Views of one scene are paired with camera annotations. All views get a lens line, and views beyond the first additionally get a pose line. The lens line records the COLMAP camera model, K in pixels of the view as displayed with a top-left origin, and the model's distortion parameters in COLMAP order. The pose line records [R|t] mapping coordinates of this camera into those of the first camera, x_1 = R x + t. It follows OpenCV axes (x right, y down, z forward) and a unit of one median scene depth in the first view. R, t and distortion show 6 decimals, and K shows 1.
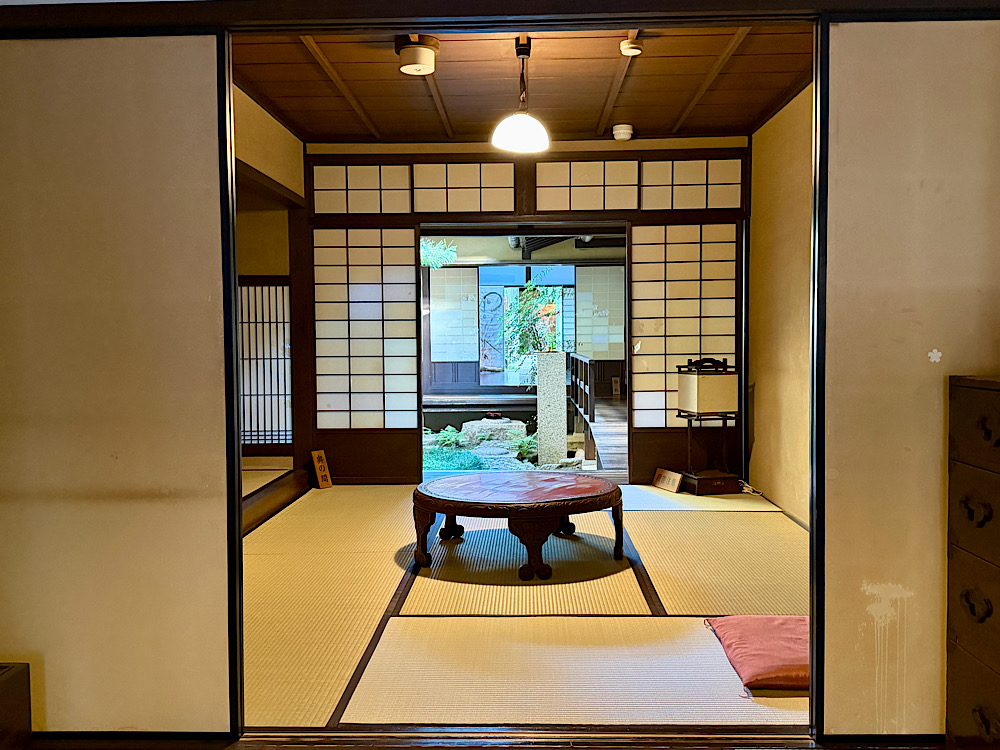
lens RADIAL K [[960.4, 0, 500.0], [0, 960.4, 376.4], [0, 0, 1]] dist [0.001732, 0.000000]
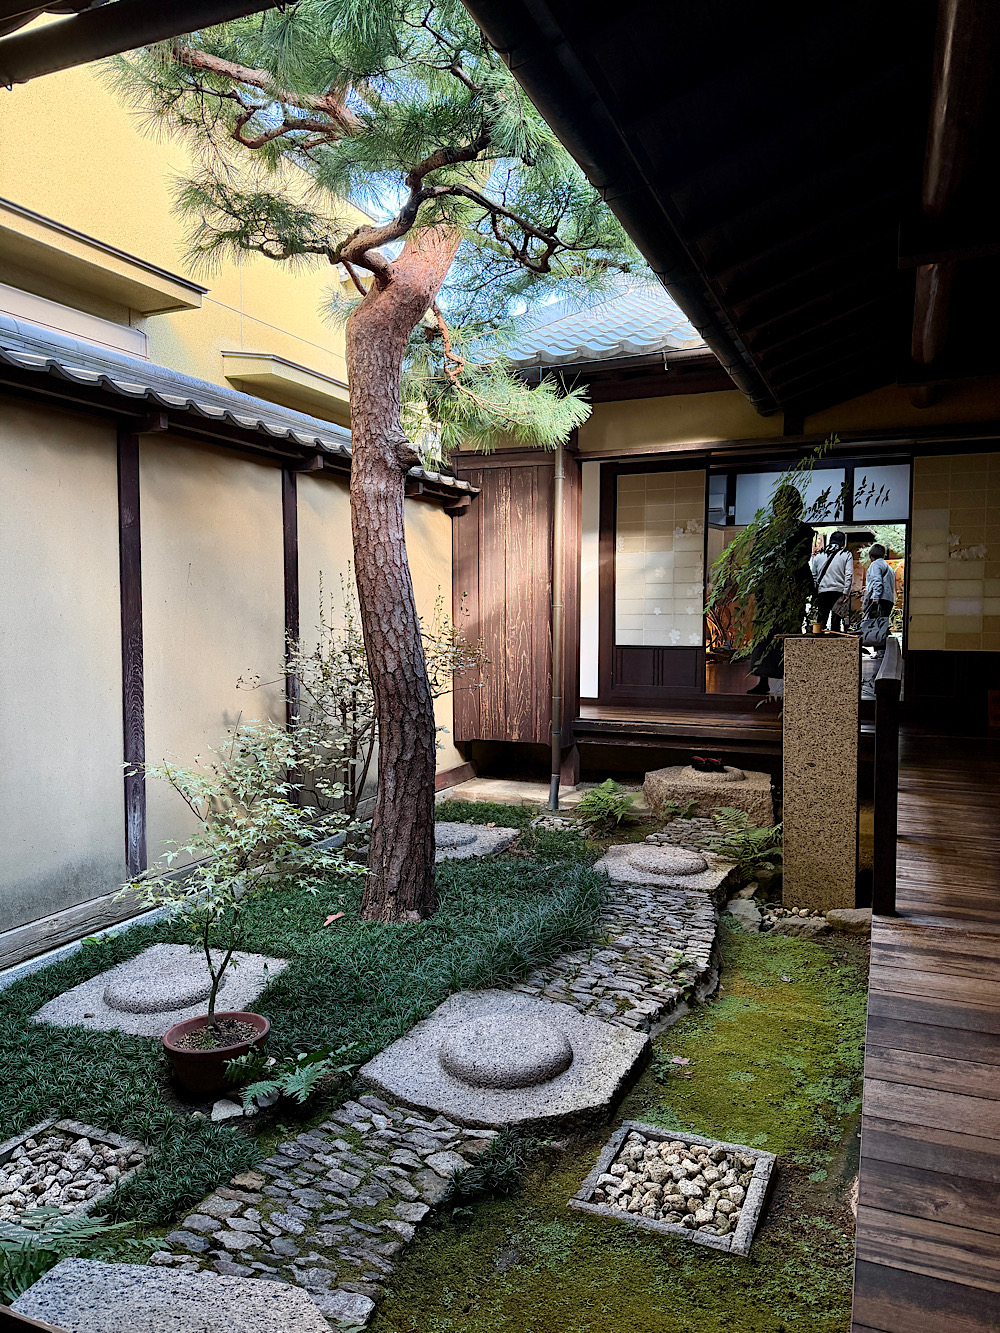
lens RADIAL K [[916.9, 0, 495.2], [0, 916.9, 667.0], [0, 0, 1]] dist [0.006640, -0.000937]
pose [[0.930447, 0.033312, -0.364909, 0.059566], [-0.025984, 0.999350, 0.024974, -0.015539], [0.365504, -0.013755, 0.930708, 0.524380]]
